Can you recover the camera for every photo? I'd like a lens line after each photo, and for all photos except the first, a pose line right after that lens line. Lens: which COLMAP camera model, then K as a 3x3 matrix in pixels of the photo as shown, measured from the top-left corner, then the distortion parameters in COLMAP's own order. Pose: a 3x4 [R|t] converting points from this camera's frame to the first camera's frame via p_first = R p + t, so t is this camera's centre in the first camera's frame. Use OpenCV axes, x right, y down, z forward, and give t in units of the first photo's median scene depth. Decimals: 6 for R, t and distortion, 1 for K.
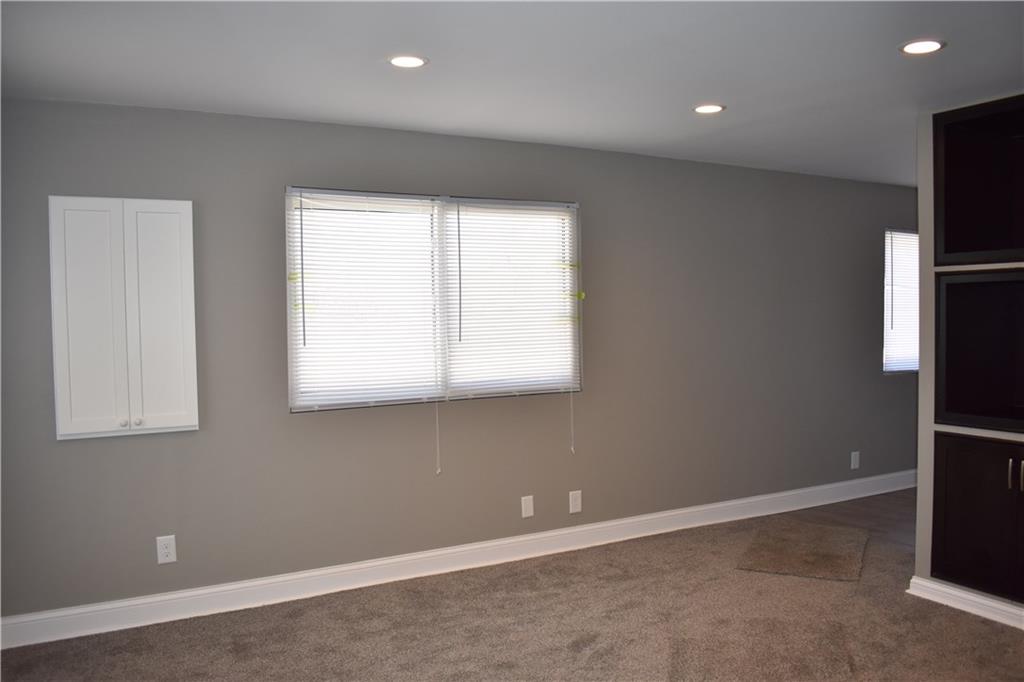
lens RADIAL K [[839.8, 0, 513.1], [0, 839.8, 348.6], [0, 0, 1]] dist [-0.094079, 0.017915]
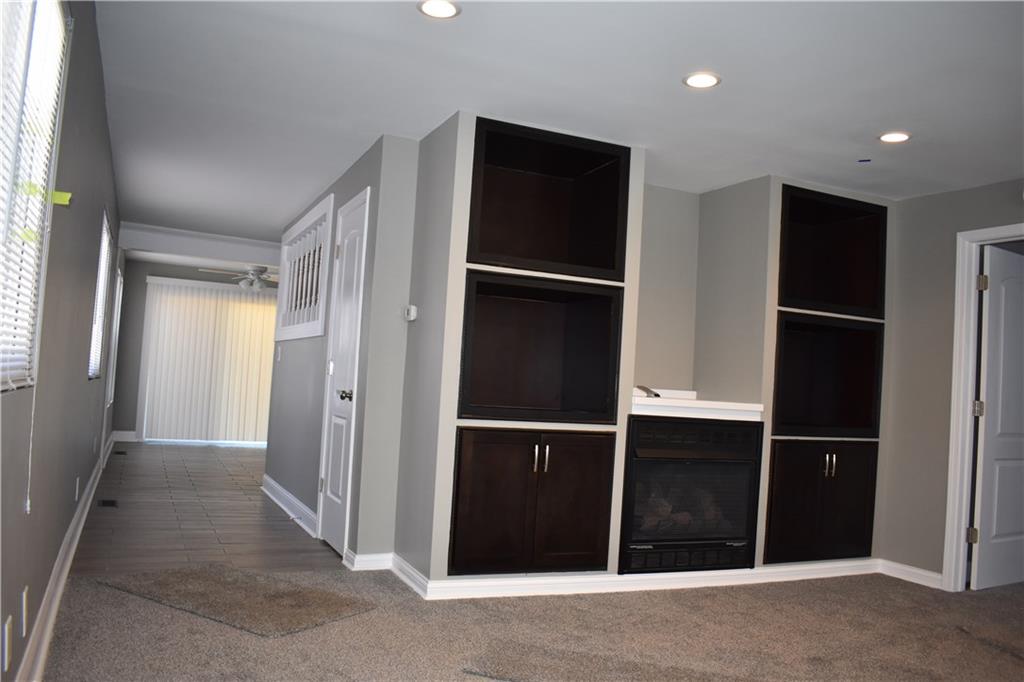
lens RADIAL K [[815.4, 0, 496.0], [0, 815.4, 347.0], [0, 0, 1]] dist [-0.091465, 0.012754]
pose [[0.073113, 0.063211, 0.995319, -0.471223], [-0.022444, 0.997841, -0.061722, 0.064070], [-0.997071, -0.017826, 0.074374, 0.877318]]
